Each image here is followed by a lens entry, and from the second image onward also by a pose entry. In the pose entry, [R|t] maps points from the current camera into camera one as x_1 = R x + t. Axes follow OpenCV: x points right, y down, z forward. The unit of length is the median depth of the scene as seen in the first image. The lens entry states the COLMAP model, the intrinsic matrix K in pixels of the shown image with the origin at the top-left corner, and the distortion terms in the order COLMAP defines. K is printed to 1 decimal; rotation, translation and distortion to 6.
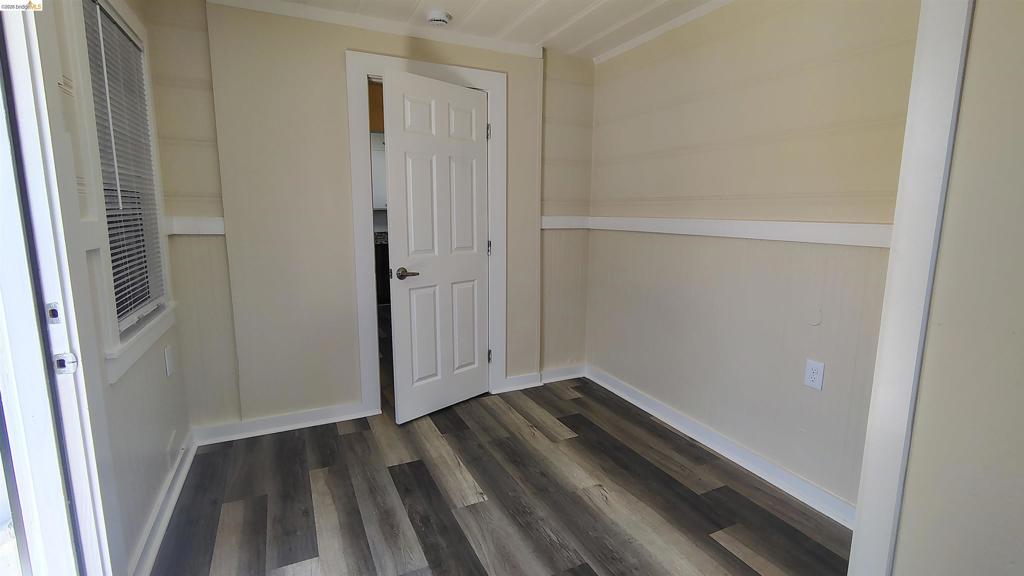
lens RADIAL K [[474.8, 0, 522.4], [0, 474.8, 290.8], [0, 0, 1]] dist [-0.002608, -0.001094]
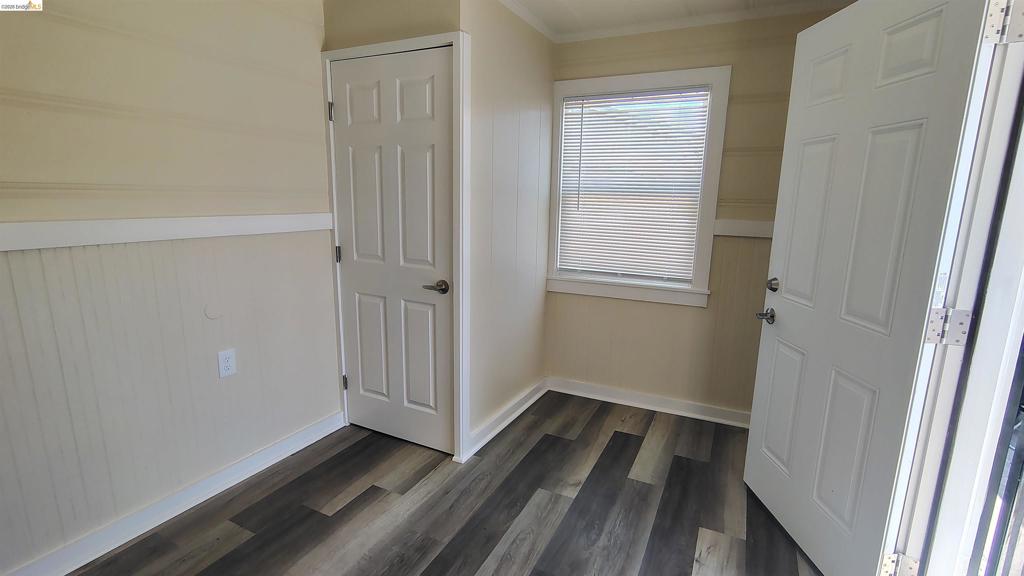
lens RADIAL K [[474.8, 0, 520.0], [0, 474.8, 285.1], [0, 0, 1]] dist [-0.002608, -0.001094]
pose [[-0.613114, -0.172843, 0.770855, -0.548093], [0.093882, 0.952916, 0.288336, -0.224719], [-0.784397, 0.249152, -0.568019, 1.049521]]
